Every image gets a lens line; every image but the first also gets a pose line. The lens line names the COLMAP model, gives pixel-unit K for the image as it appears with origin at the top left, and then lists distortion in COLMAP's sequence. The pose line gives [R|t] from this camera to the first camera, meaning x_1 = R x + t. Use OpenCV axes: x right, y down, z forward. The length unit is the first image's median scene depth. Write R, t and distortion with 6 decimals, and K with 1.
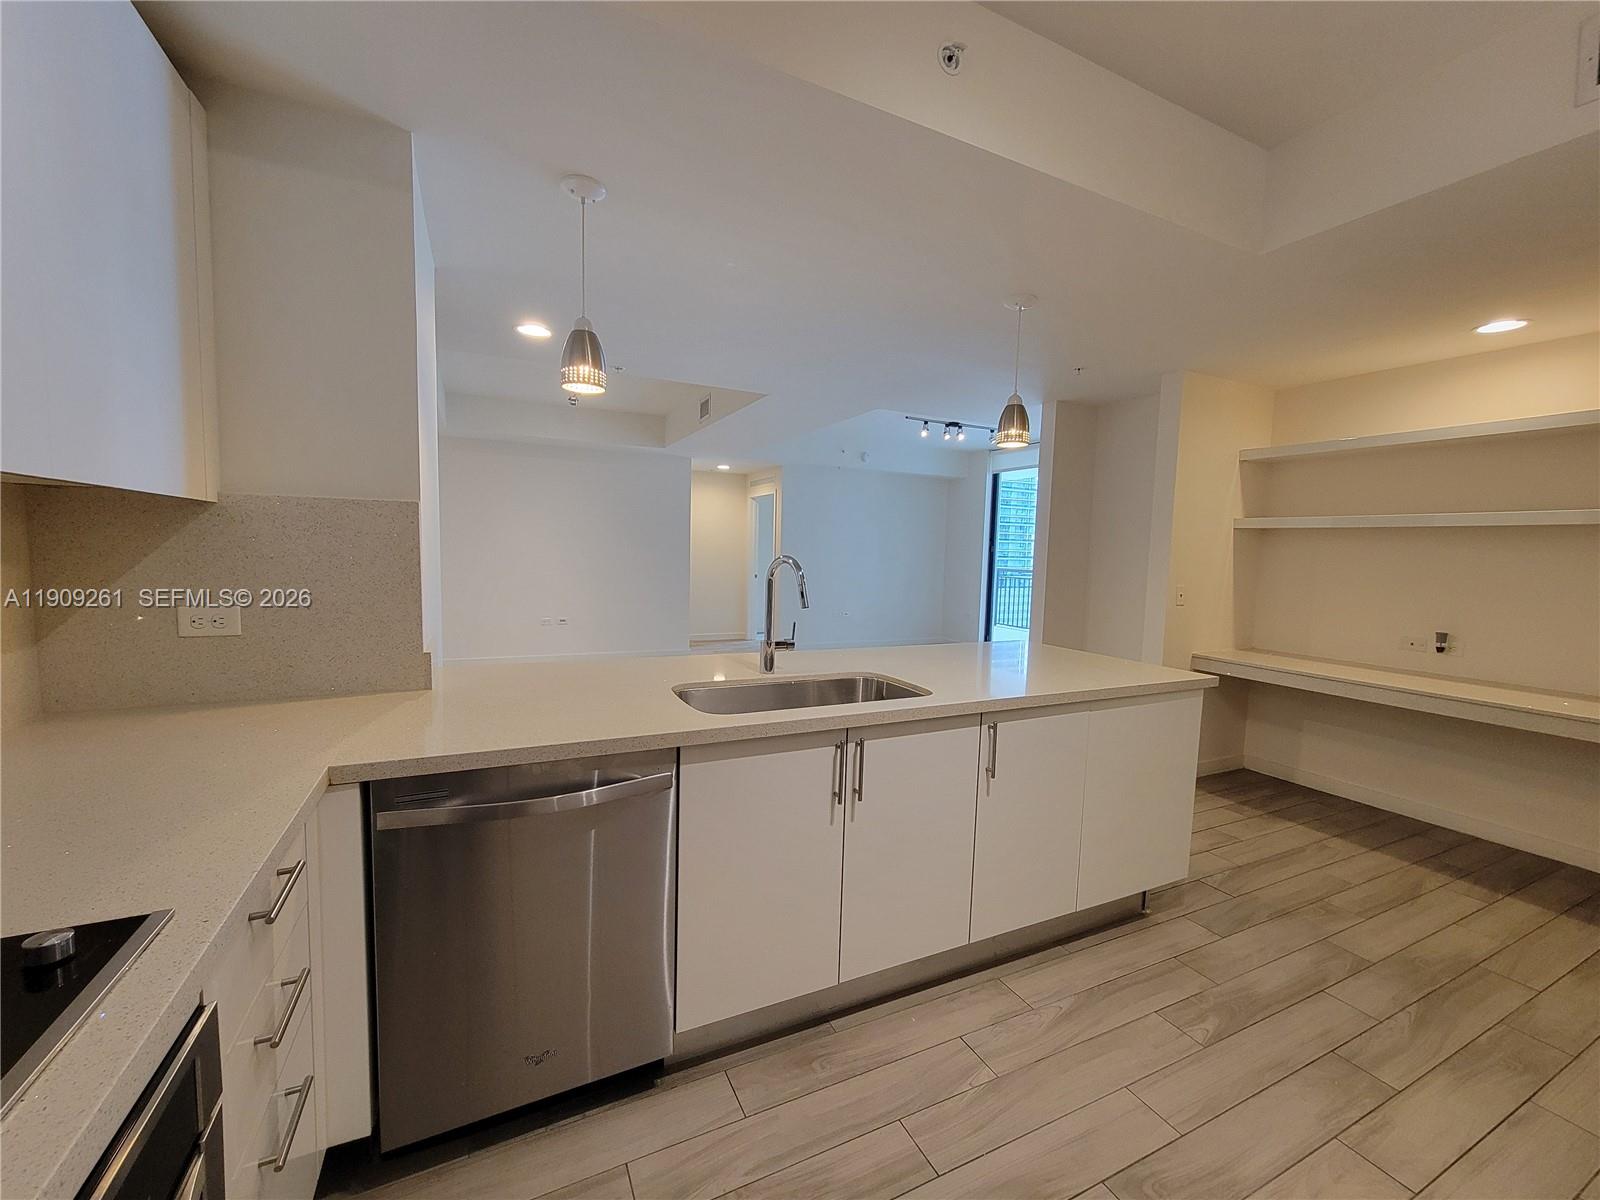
lens RADIAL K [[649.3, 0, 802.1], [0, 649.3, 603.4], [0, 0, 1]] dist [0.001879, -0.001827]
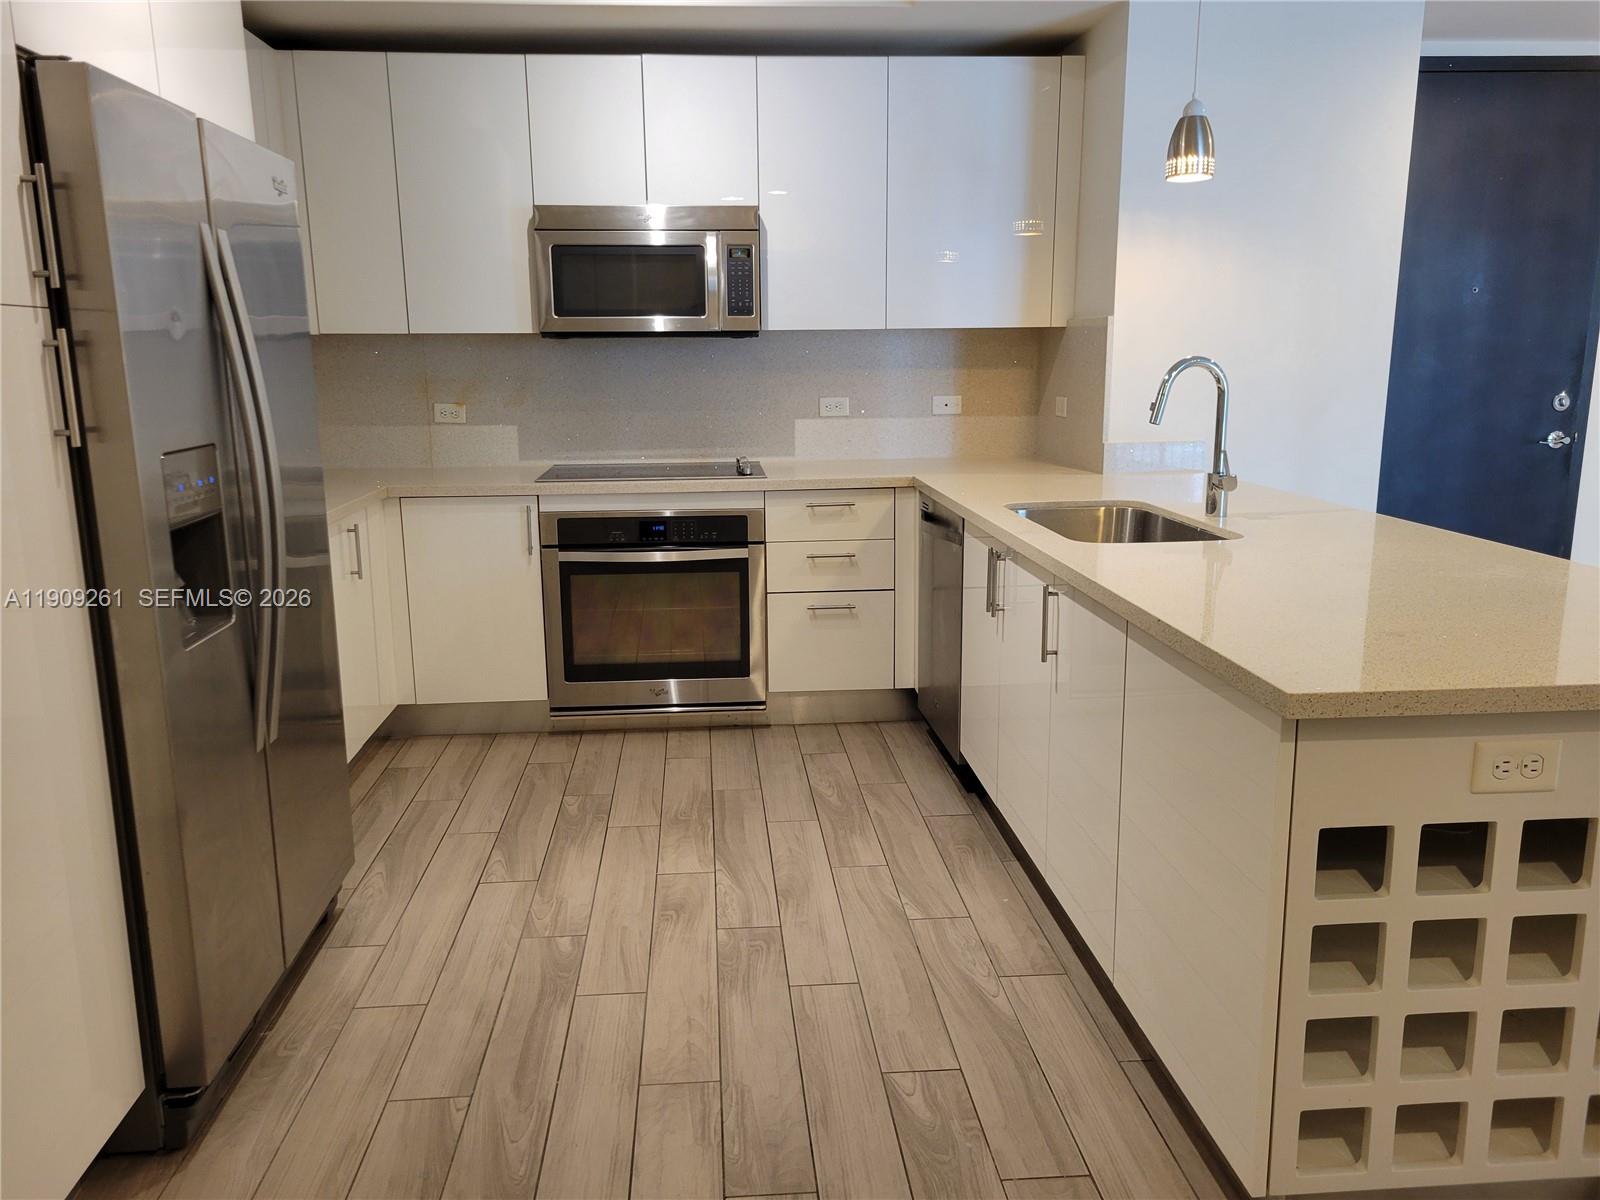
lens RADIAL K [[1198.6, 0, 781.8], [0, 1198.6, 597.0], [0, 0, 1]] dist [0.044493, -0.021433]
pose [[-0.374336, 0.166177, -0.912282, 1.013749], [-0.074316, 0.975271, 0.208145, -0.038727], [0.924310, 0.145713, -0.352729, 0.743908]]
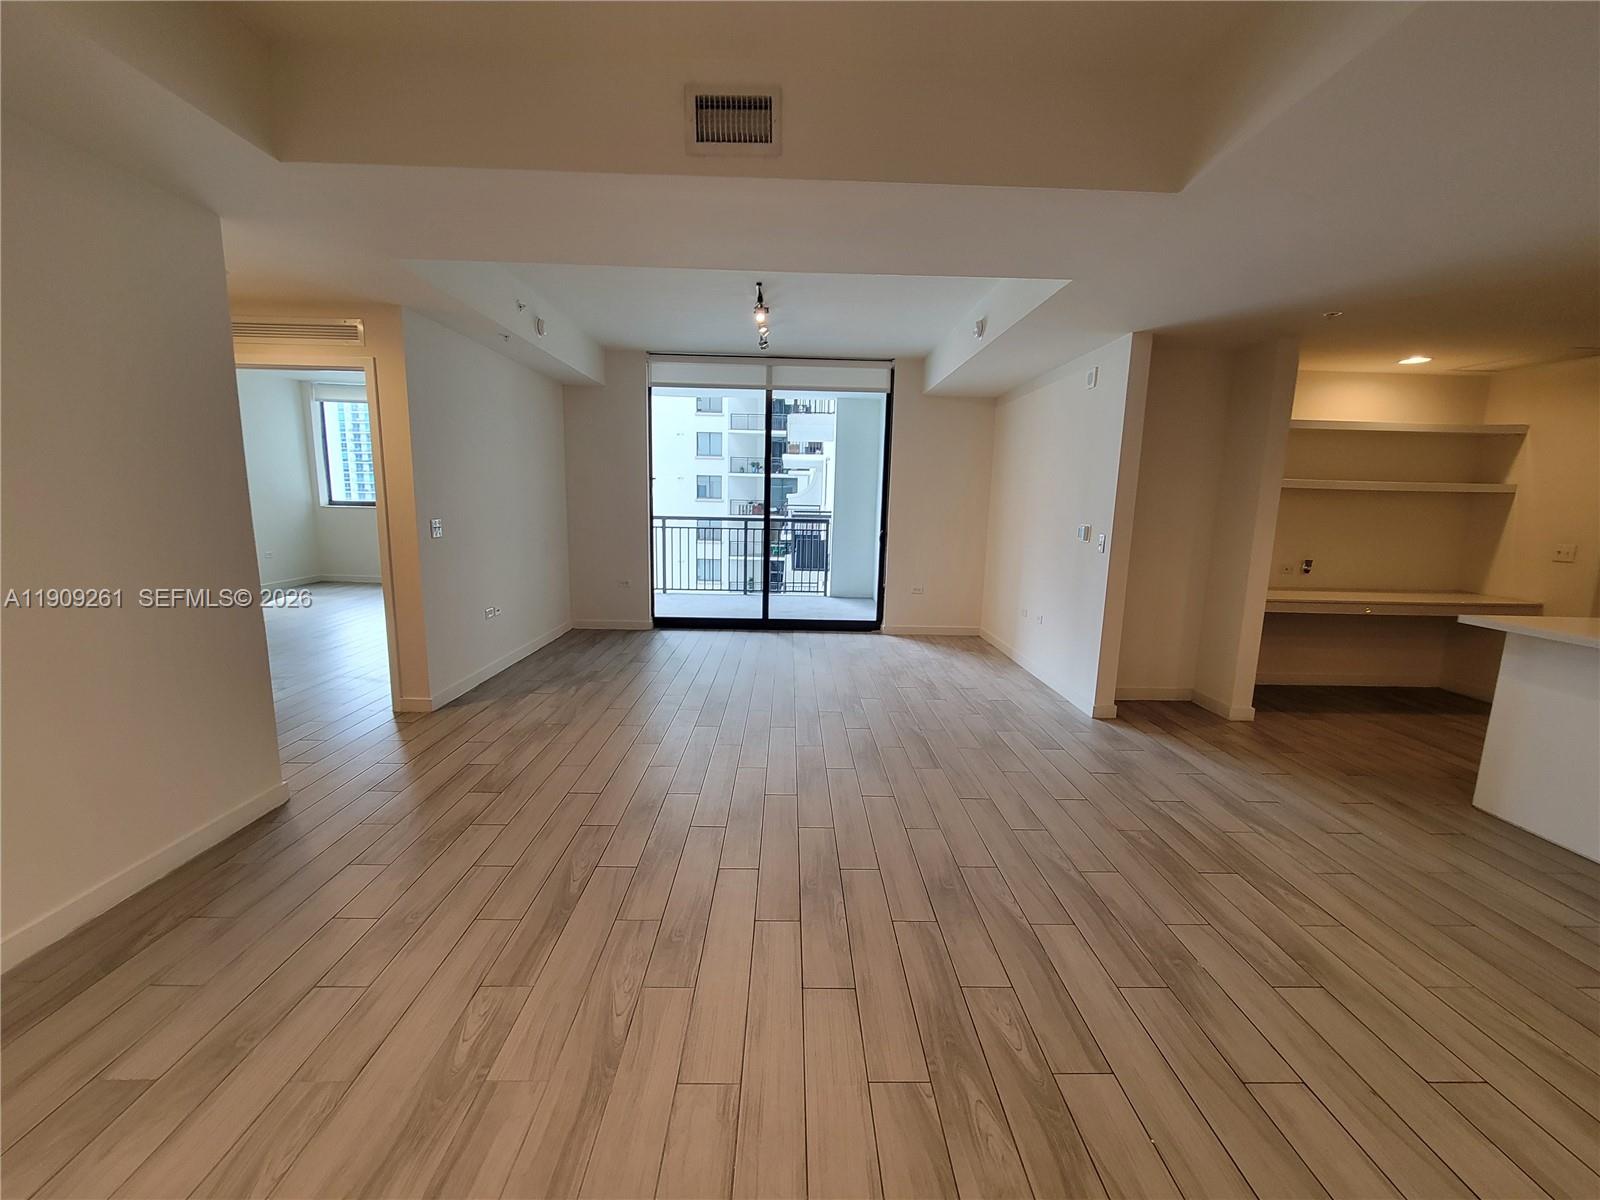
lens RADIAL K [[649.3, 0, 802.0], [0, 649.3, 600.4], [0, 0, 1]] dist [0.001879, -0.001827]
pose [[0.424352, -0.157187, 0.891750, -0.930465], [0.062297, 0.987552, 0.144429, -0.163637], [-0.903352, -0.005735, 0.428862, 1.522230]]
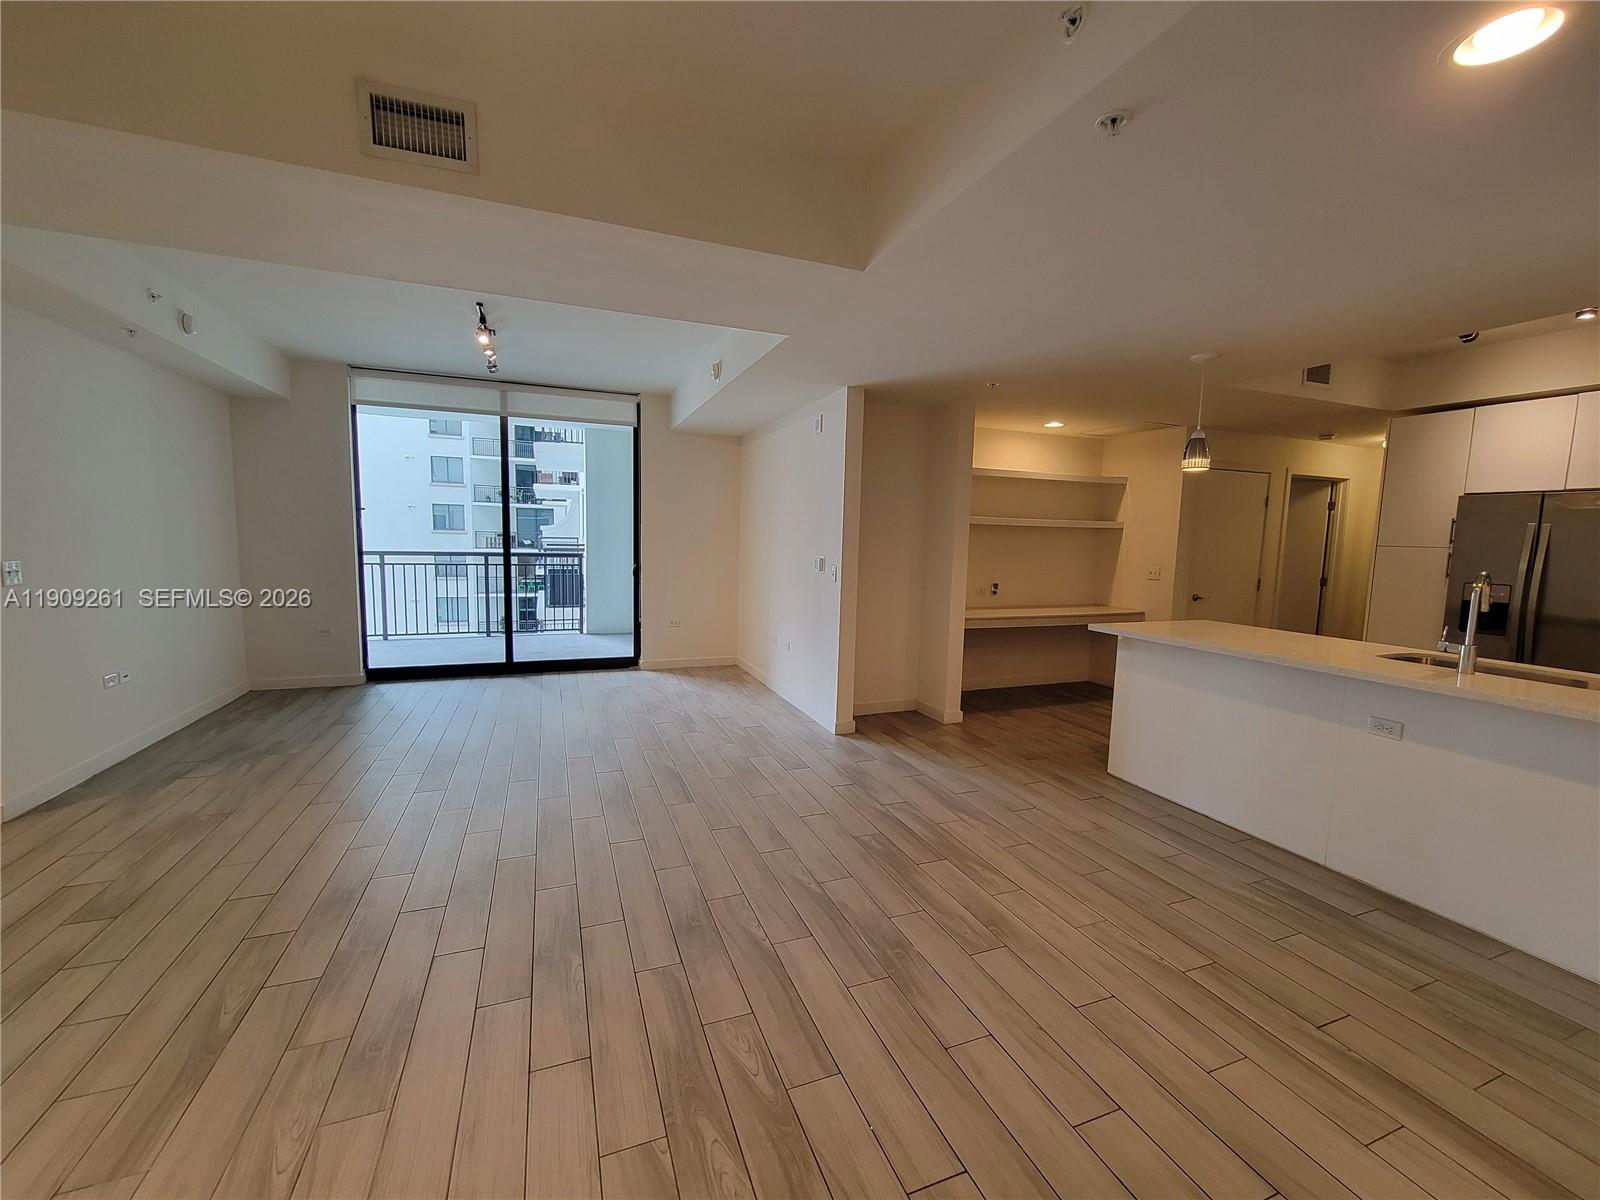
lens RADIAL K [[649.3, 0, 801.5], [0, 649.3, 600.6], [0, 0, 1]] dist [0.001879, -0.001827]
pose [[0.085276, -0.123678, 0.988651, -0.921314], [0.061299, 0.991037, 0.118690, -0.166073], [-0.994470, 0.050482, 0.092093, 1.479612]]
